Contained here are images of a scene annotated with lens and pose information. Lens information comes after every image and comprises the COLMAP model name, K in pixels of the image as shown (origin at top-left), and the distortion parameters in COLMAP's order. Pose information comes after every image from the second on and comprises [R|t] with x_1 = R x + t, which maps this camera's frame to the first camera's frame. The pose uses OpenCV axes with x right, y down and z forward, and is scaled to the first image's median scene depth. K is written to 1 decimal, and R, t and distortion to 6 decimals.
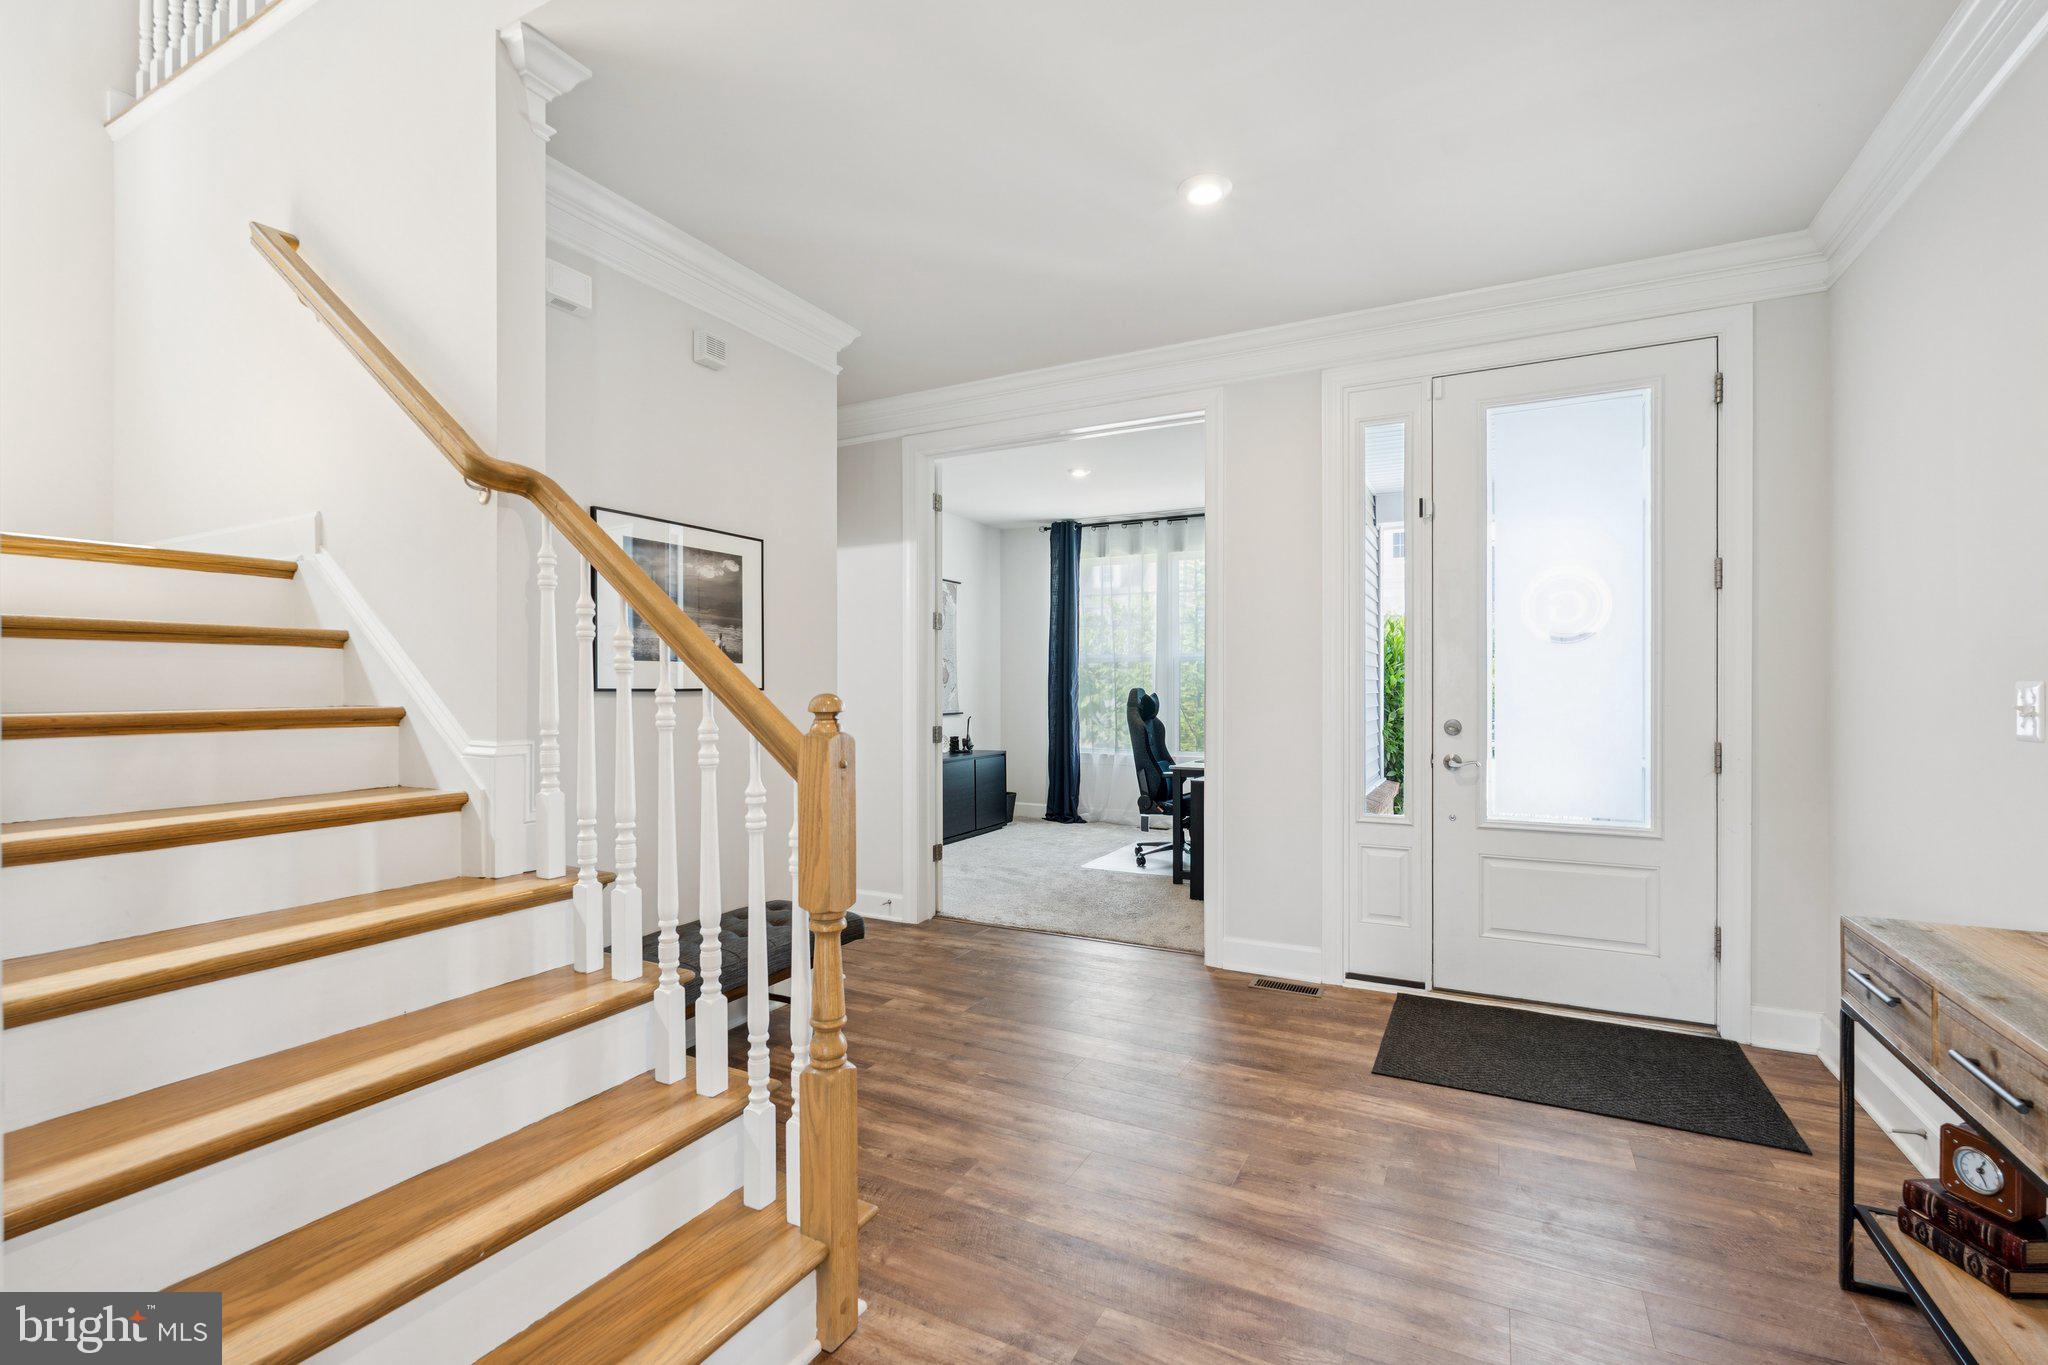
lens RADIAL K [[910.6, 0, 1020.9], [0, 910.6, 690.2], [0, 0, 1]] dist [-0.001293, -0.001438]
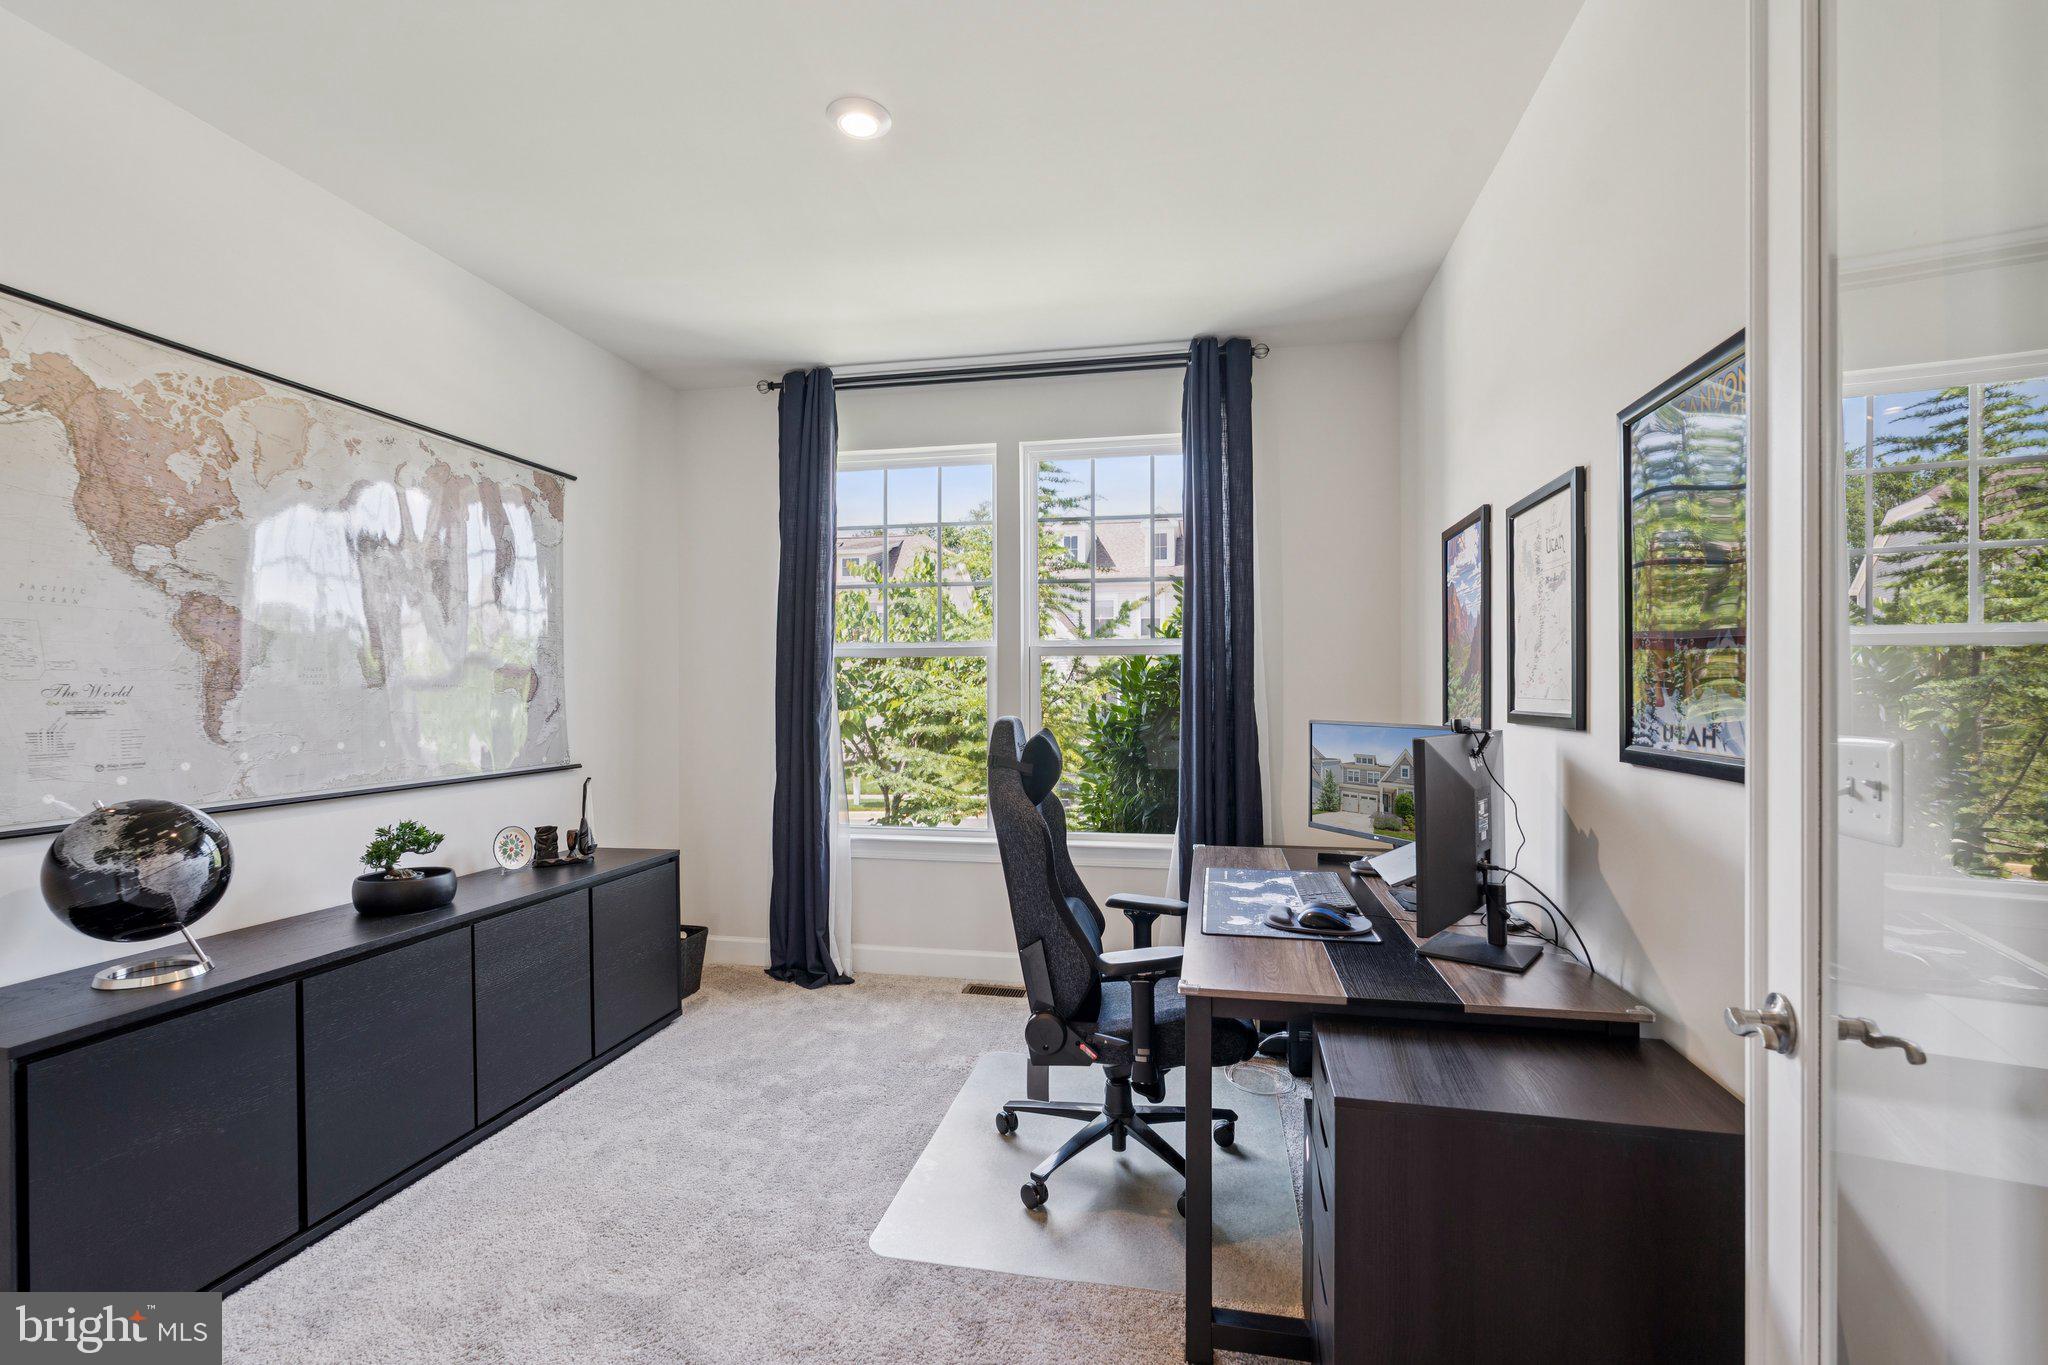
lens RADIAL K [[910.6, 0, 1005.0], [0, 910.6, 689.7], [0, 0, 1]] dist [-0.001293, -0.001438]
pose [[0.961883, -0.004893, 0.273418, 0.016436], [0.003669, 0.999981, 0.004988, -0.014201], [-0.273437, -0.003795, 0.961882, 0.510007]]
